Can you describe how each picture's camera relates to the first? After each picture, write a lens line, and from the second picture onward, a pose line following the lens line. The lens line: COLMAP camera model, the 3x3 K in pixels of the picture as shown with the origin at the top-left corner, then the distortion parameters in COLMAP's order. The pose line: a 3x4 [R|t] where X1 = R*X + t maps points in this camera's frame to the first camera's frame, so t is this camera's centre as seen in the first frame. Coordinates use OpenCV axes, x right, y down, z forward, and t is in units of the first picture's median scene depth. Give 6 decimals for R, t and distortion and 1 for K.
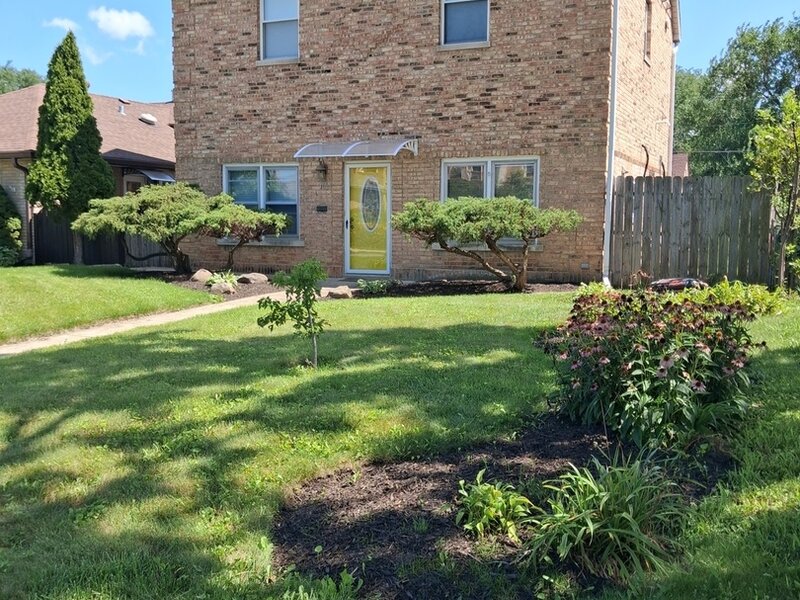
lens RADIAL K [[826.6, 0, 400.0], [0, 826.6, 300.0], [0, 0, 1]] dist [0.249810, -1.019946]
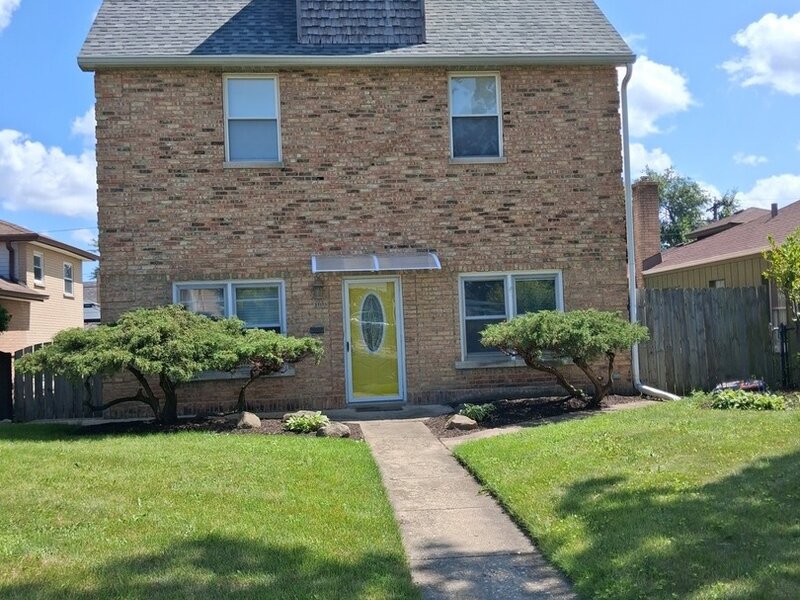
lens RADIAL K [[826.6, 0, 400.0], [0, 826.6, 300.0], [0, 0, 1]] dist [0.249810, -1.019946]
pose [[0.871111, -0.018258, 0.490747, -0.465030], [0.089393, 0.988508, -0.121903, -0.029360], [-0.482882, 0.150061, 0.862732, 0.217394]]
